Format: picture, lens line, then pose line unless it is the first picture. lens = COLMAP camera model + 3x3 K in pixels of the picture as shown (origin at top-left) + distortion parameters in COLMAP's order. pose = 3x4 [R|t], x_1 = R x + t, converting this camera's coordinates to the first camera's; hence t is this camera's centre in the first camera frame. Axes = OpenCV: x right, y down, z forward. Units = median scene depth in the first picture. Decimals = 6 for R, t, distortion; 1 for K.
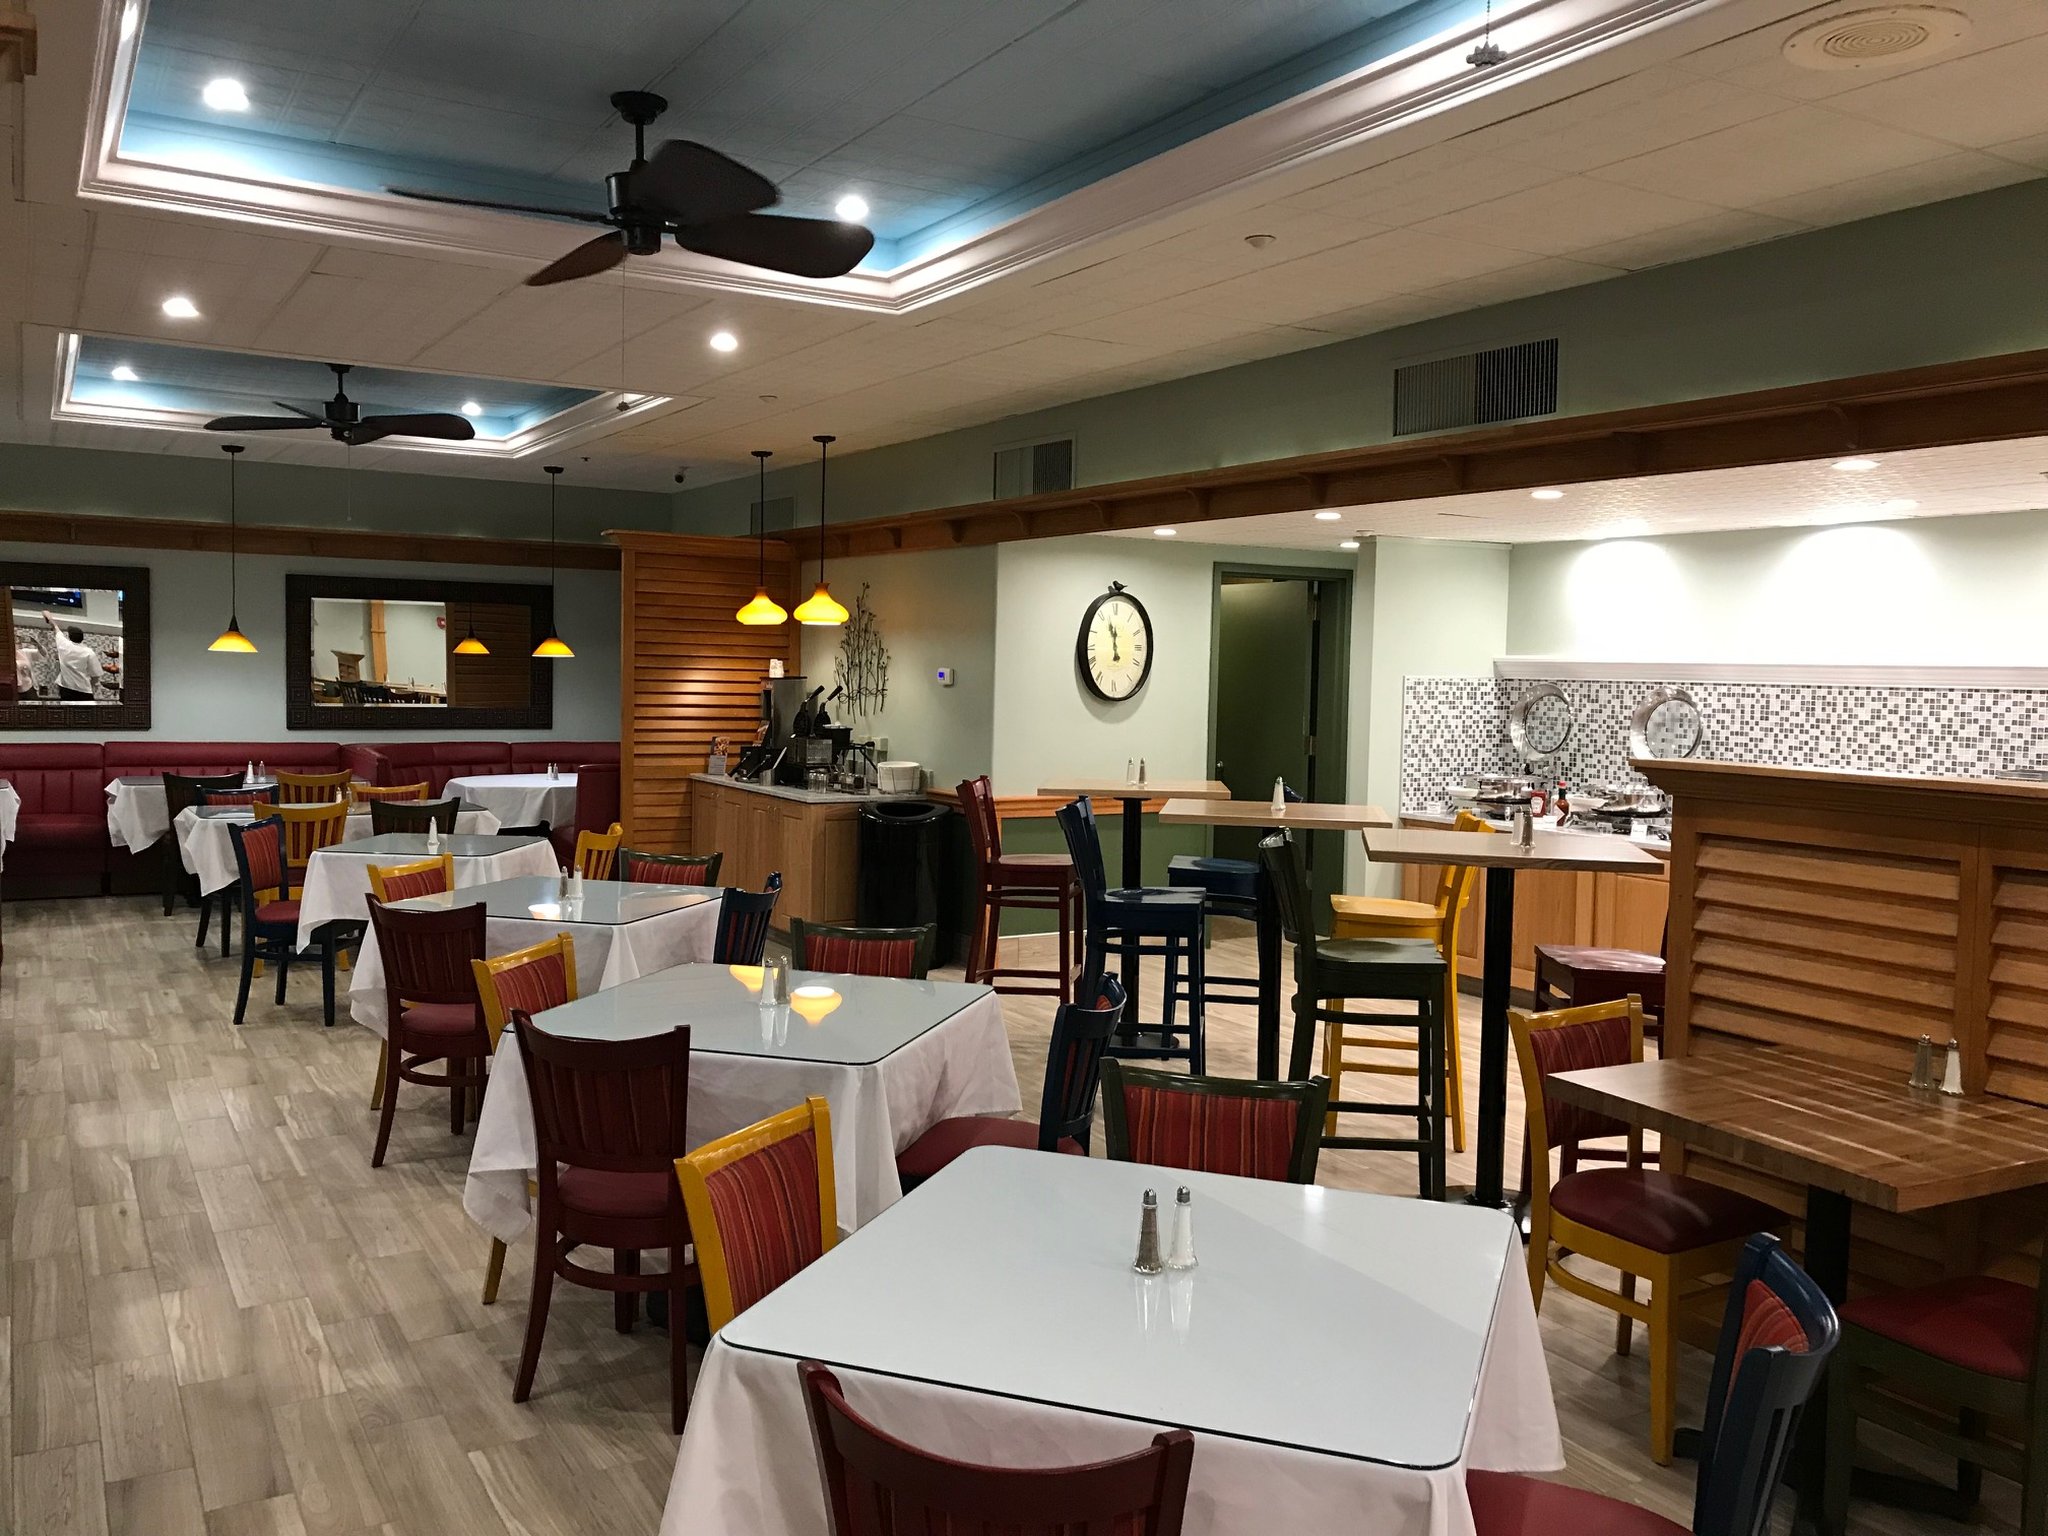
lens RADIAL K [[1685.7, 0, 1027.1], [0, 1685.7, 748.4], [0, 0, 1]] dist [0.050485, -0.046134]
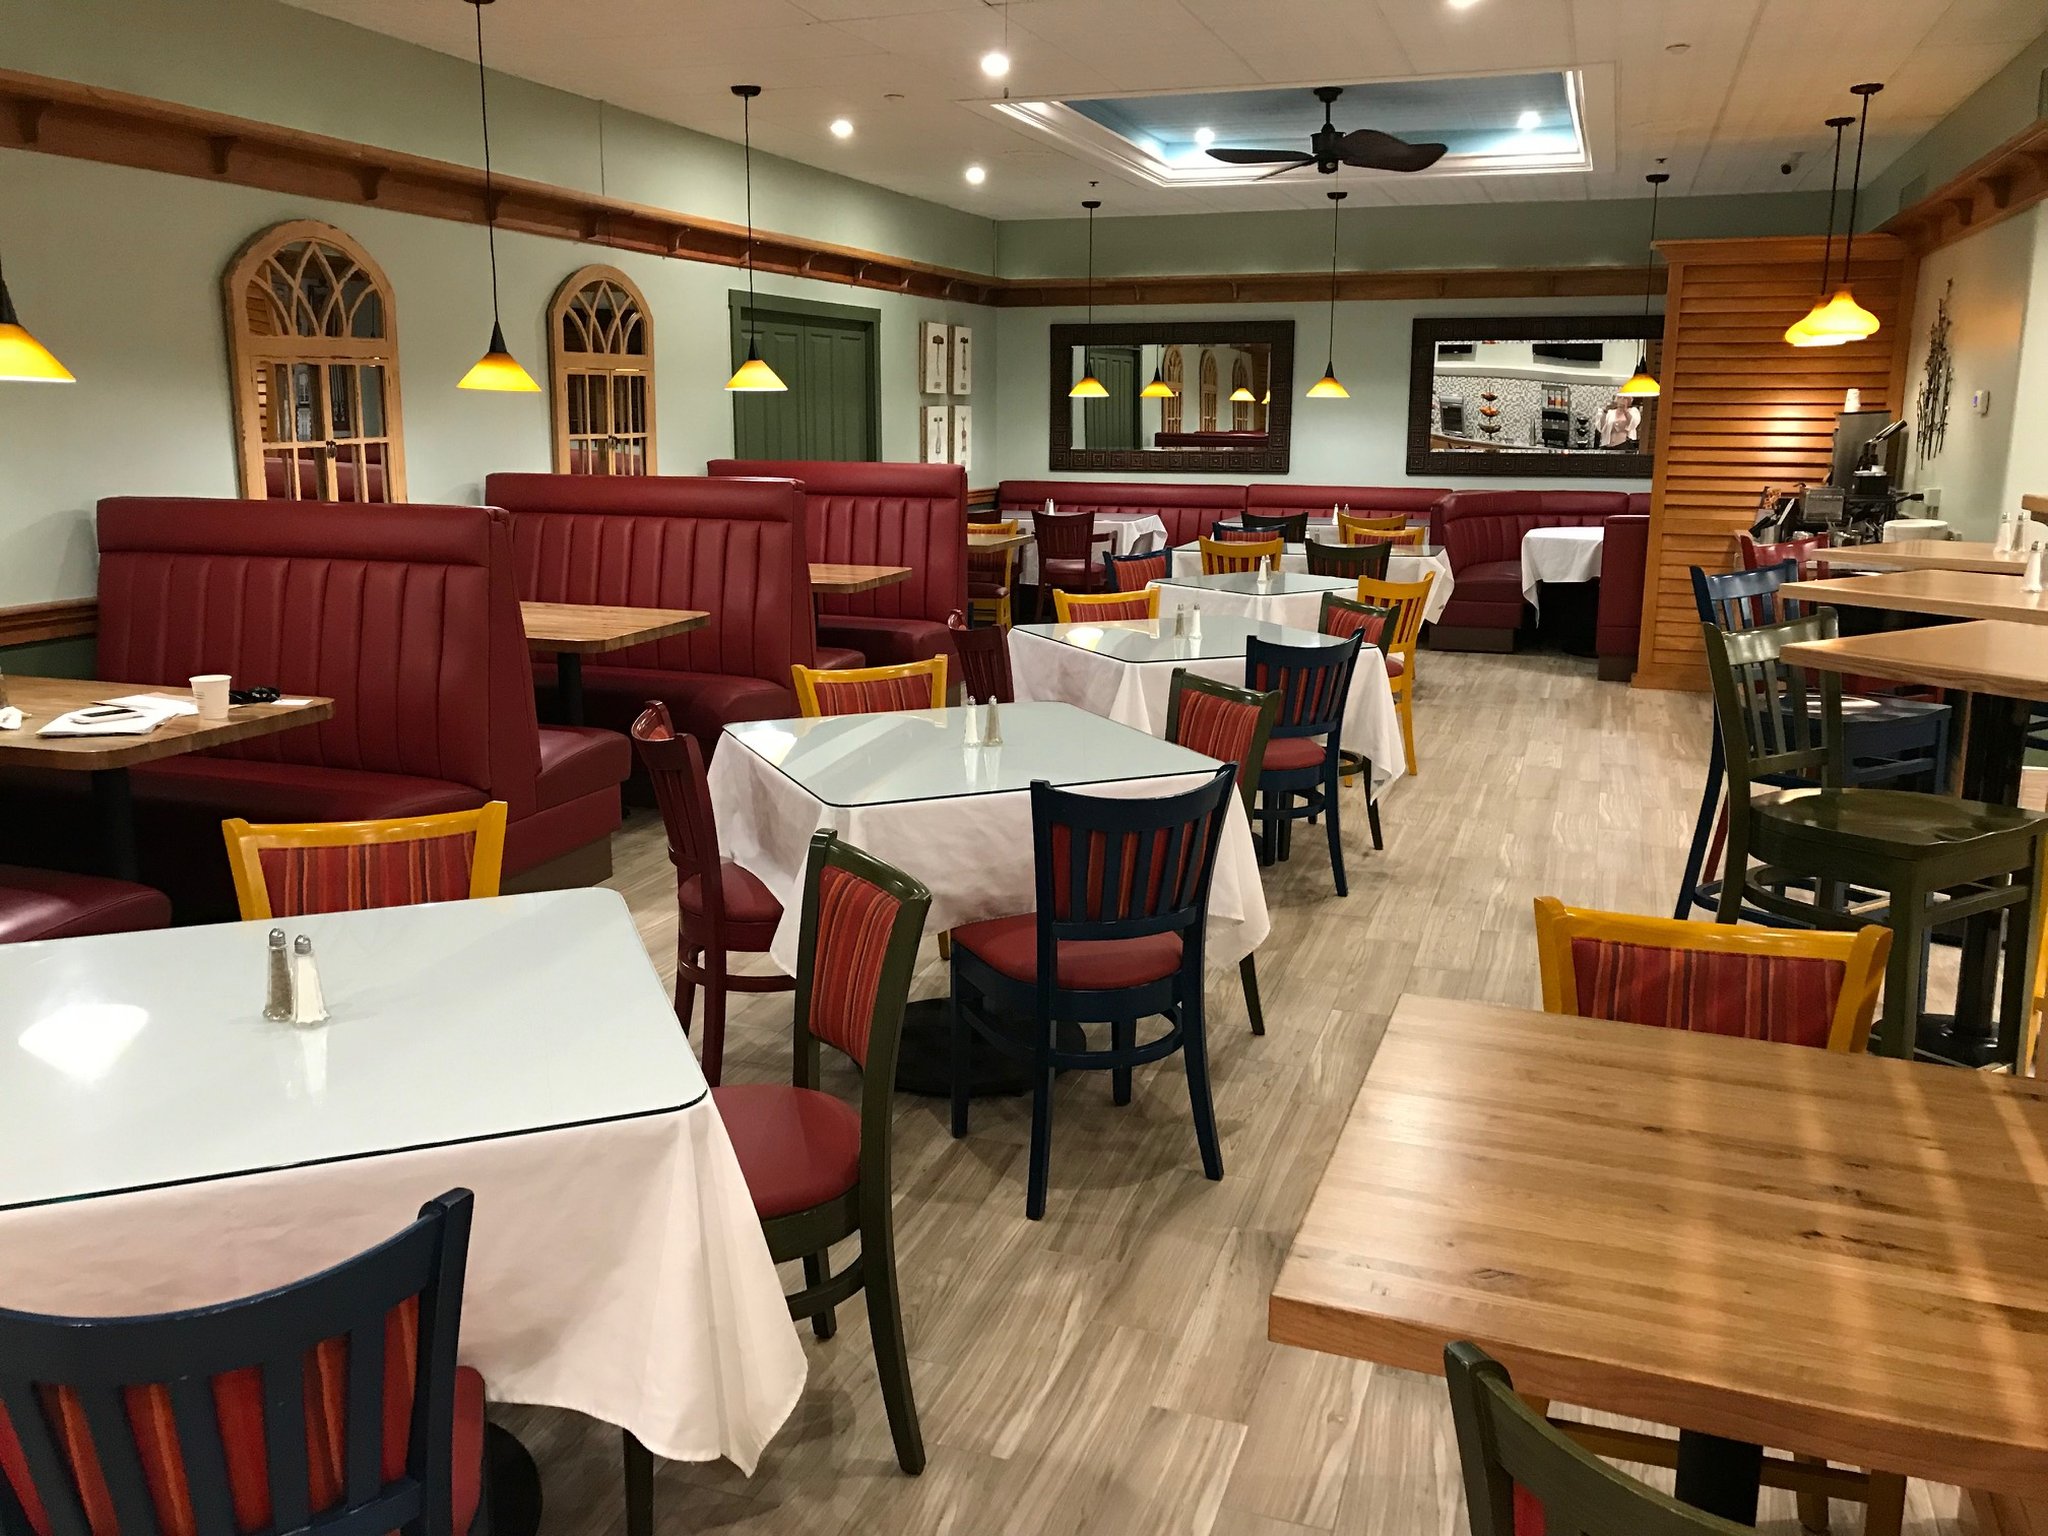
lens RADIAL K [[1685.7, 0, 1027.1], [0, 1685.7, 748.4], [0, 0, 1]] dist [0.050485, -0.046134]
pose [[0.643893, 0.133707, -0.753342, 0.578168], [-0.029341, 0.988203, 0.150313, 0.013913], [0.764553, -0.074681, 0.640220, 0.439378]]
